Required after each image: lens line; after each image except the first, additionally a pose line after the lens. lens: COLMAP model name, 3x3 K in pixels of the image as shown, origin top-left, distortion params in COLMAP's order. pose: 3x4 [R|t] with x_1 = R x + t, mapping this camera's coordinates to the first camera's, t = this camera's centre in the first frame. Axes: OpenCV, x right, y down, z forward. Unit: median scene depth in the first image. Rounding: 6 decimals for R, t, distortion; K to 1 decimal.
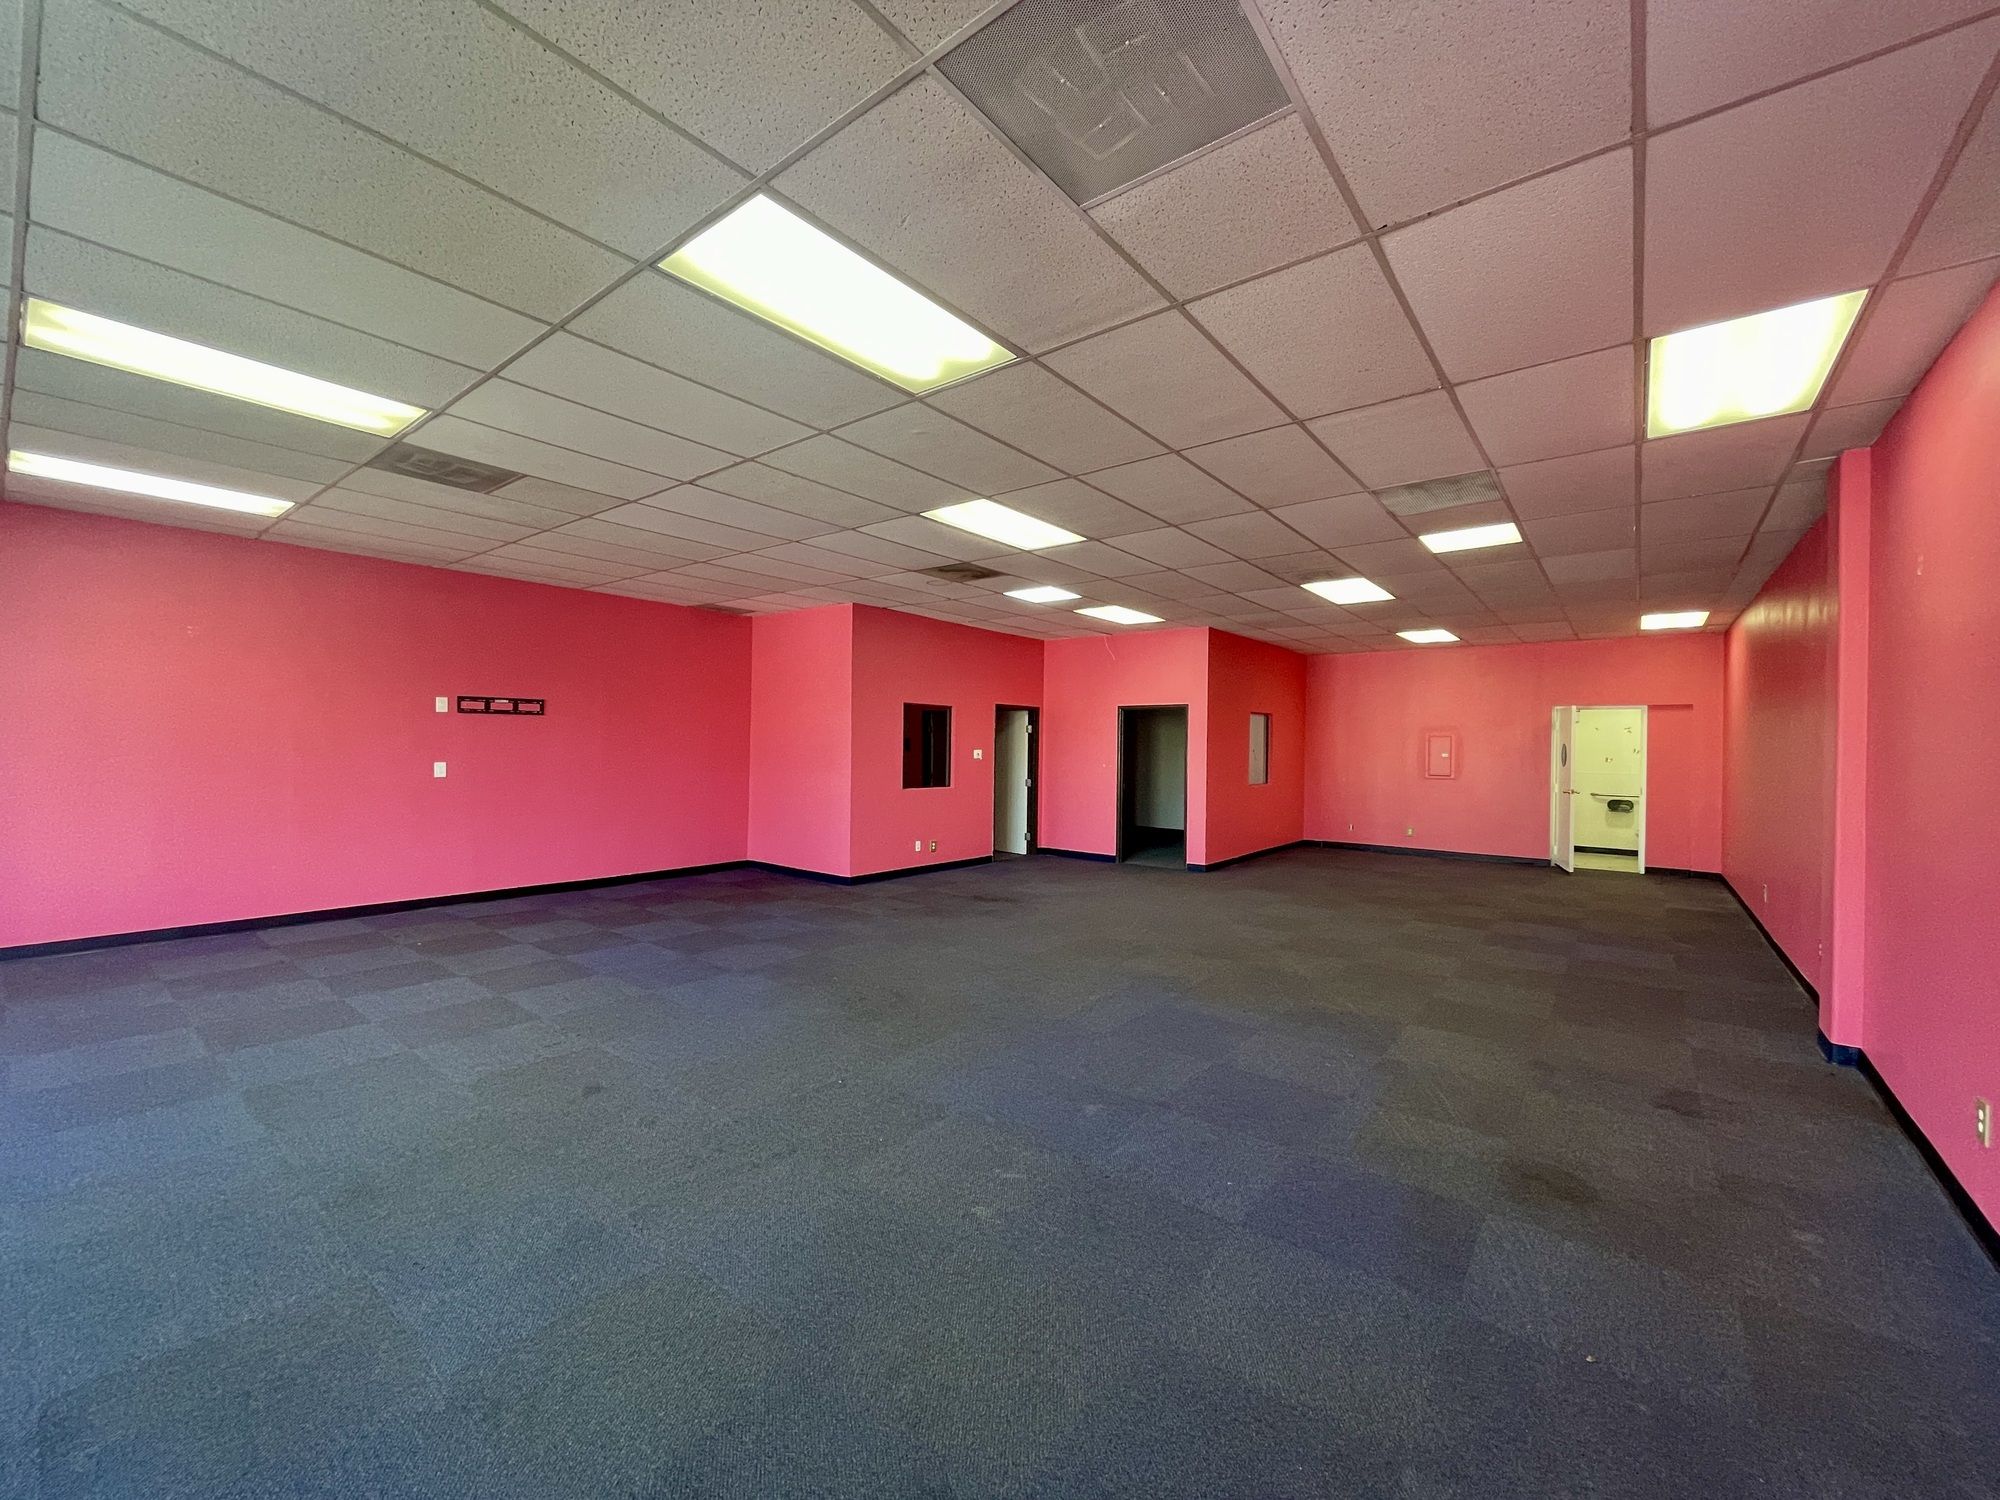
lens RADIAL K [[808.8, 0, 1004.8], [0, 808.8, 748.1], [0, 0, 1]] dist [-0.006429, 0.000108]
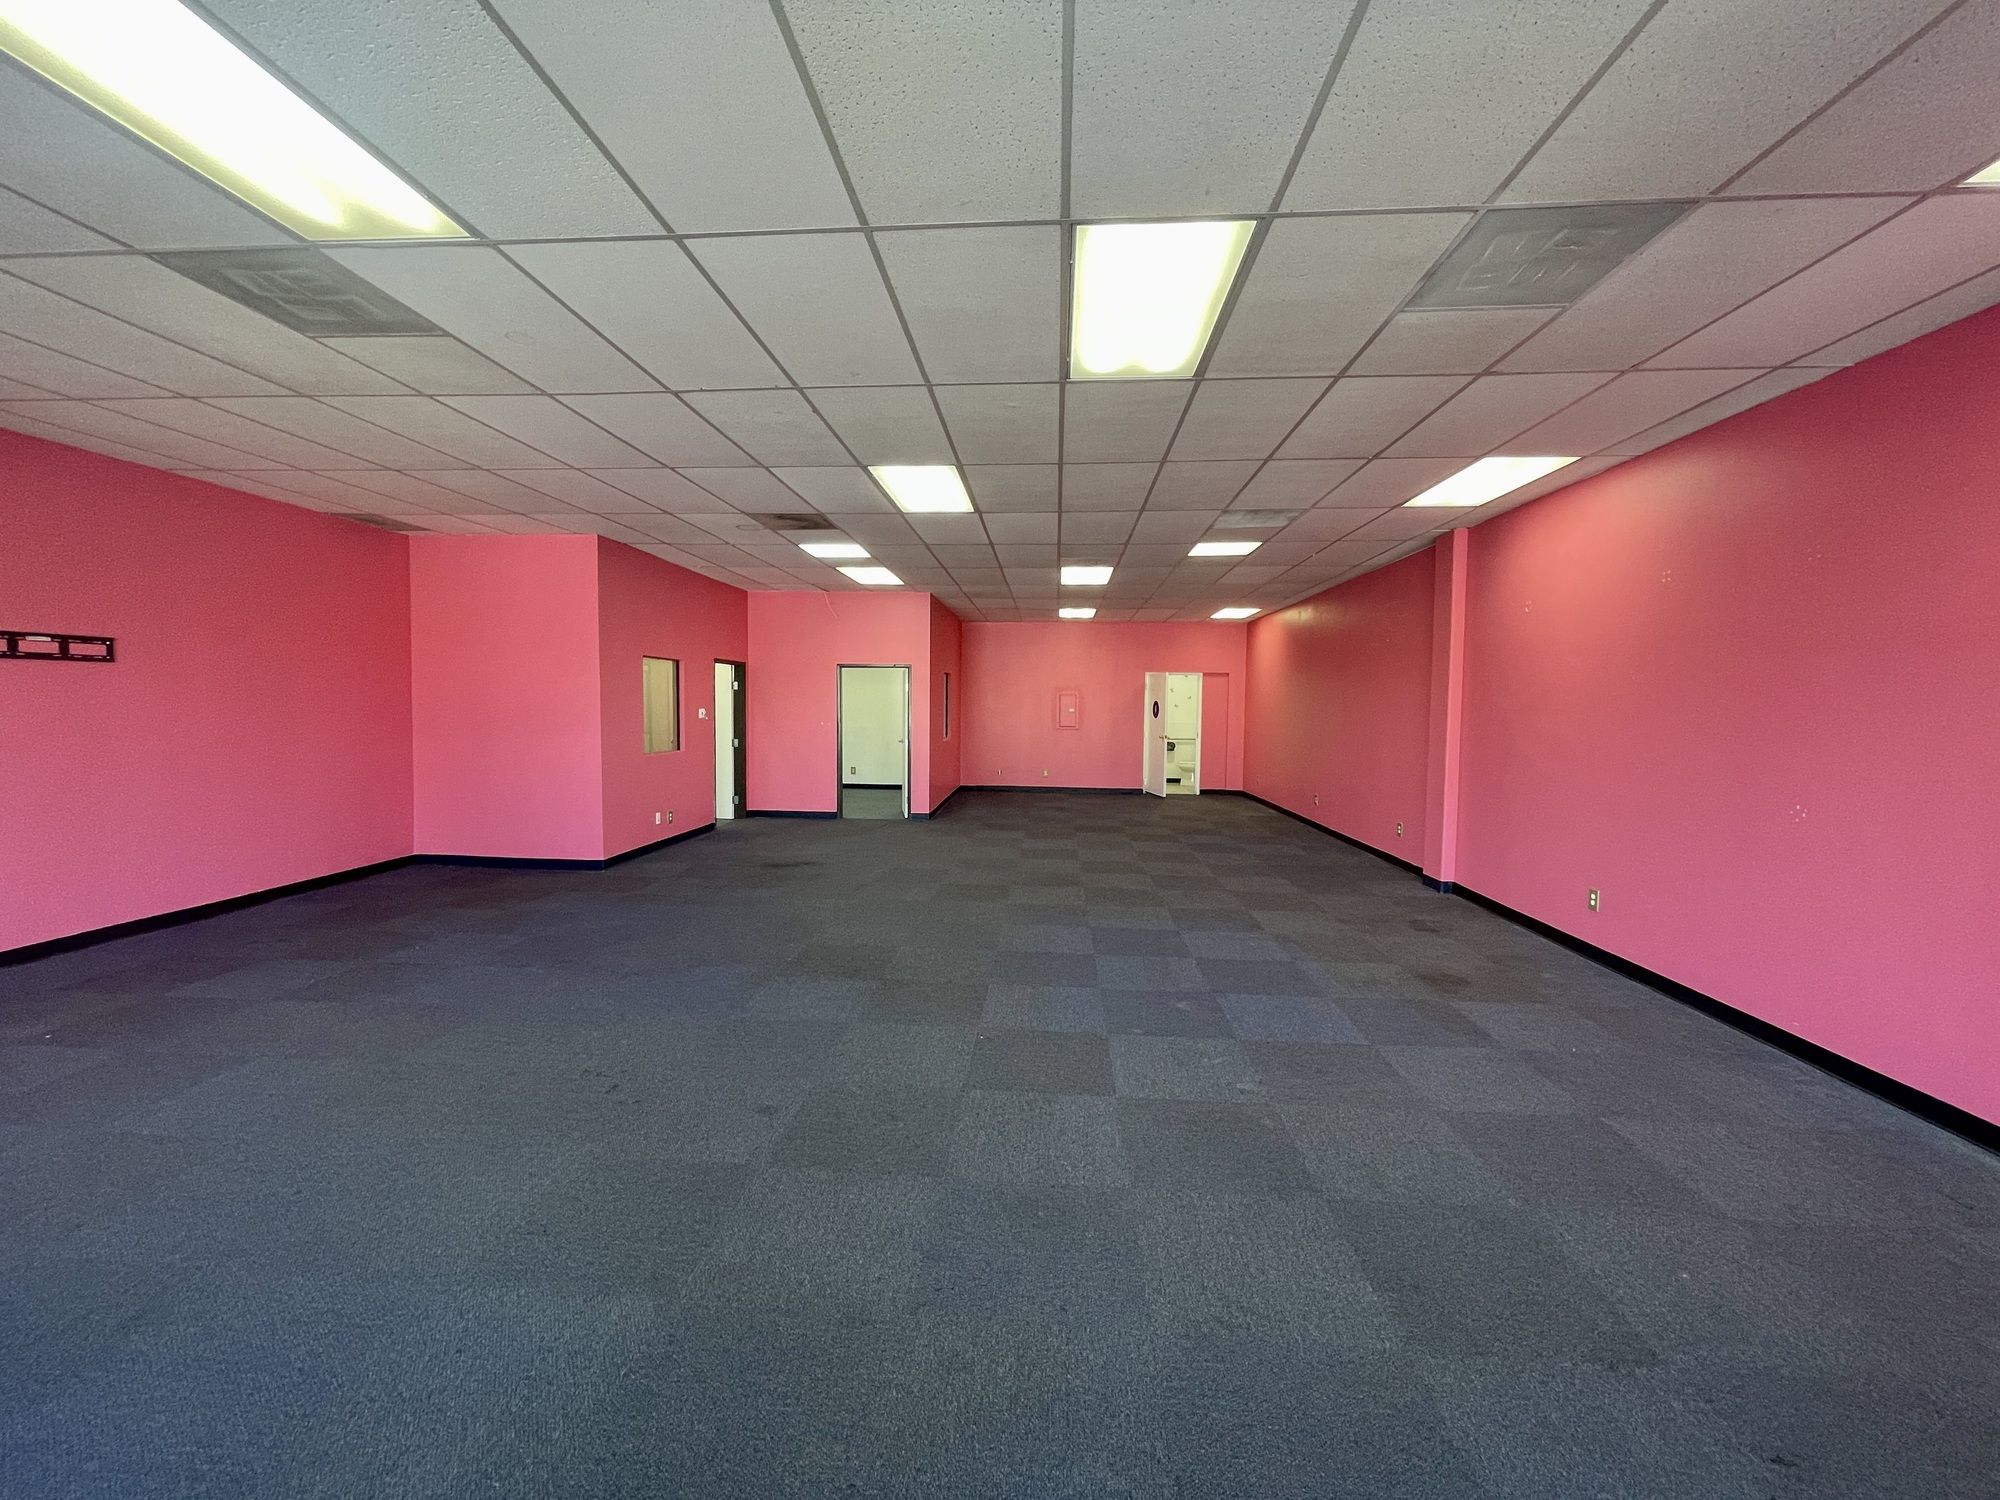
lens RADIAL K [[808.8, 0, 998.8], [0, 808.8, 747.0], [0, 0, 1]] dist [-0.006429, 0.000108]
pose [[0.823054, -0.034491, 0.566914, -0.327691], [0.002213, 0.998342, 0.057525, -0.007936], [-0.567958, -0.046091, 0.821766, 0.066250]]
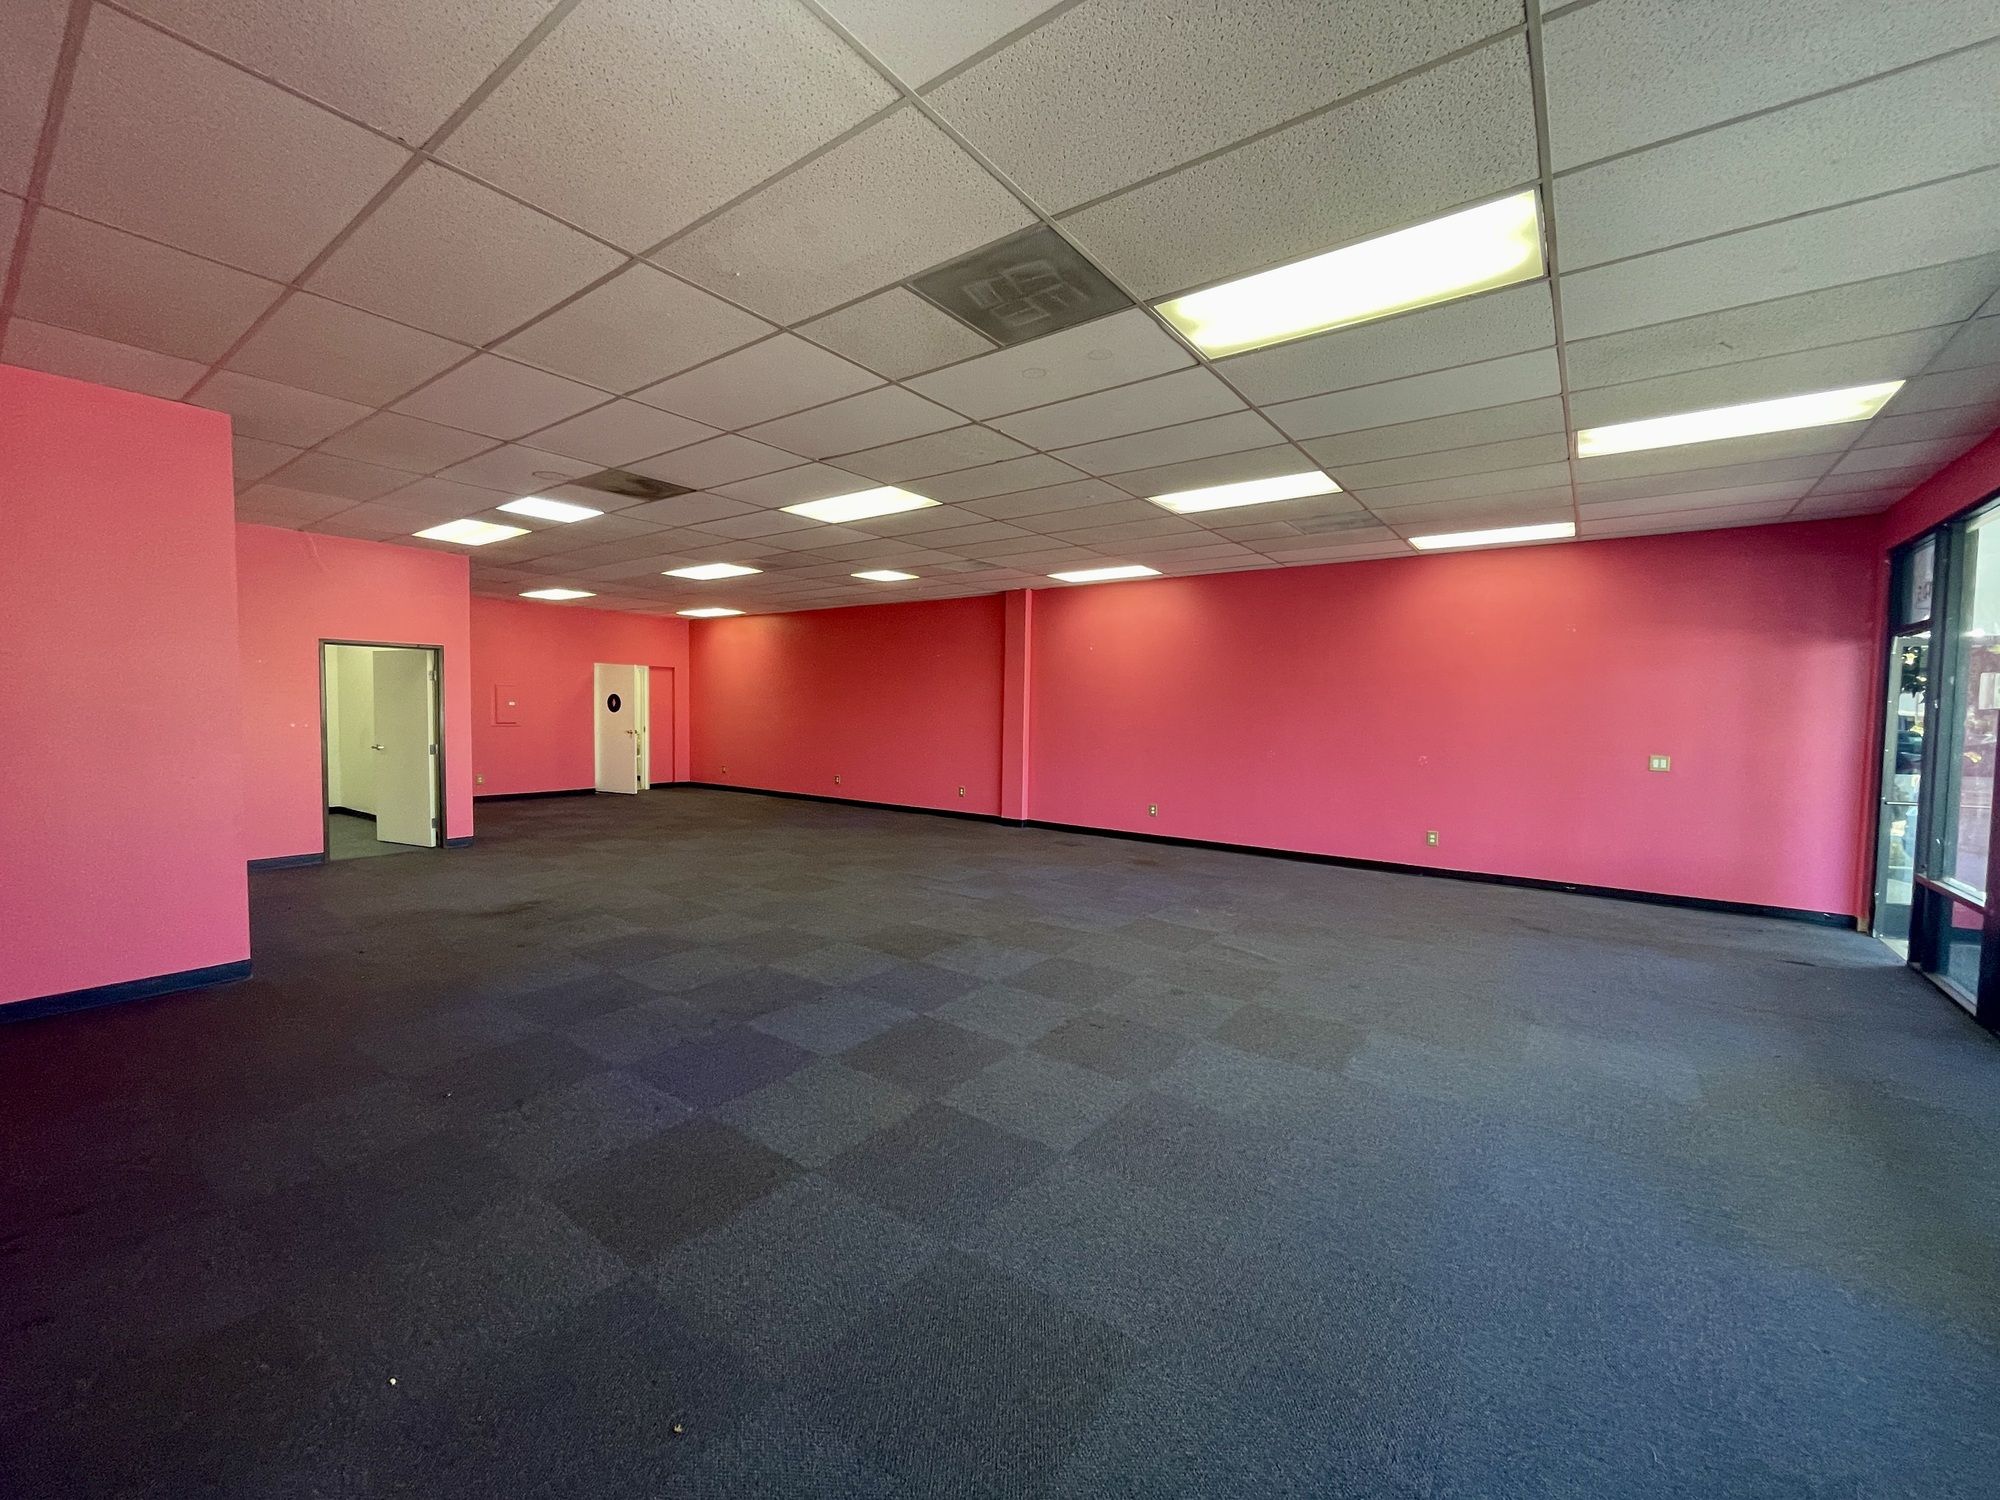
lens RADIAL K [[808.8, 0, 1000.8], [0, 808.8, 746.0], [0, 0, 1]] dist [-0.006429, 0.000108]
pose [[-0.041493, -0.063264, 0.997134, -0.713623], [-0.013934, 0.997933, 0.062735, -0.014593], [-0.999042, -0.011291, -0.042289, 0.544940]]
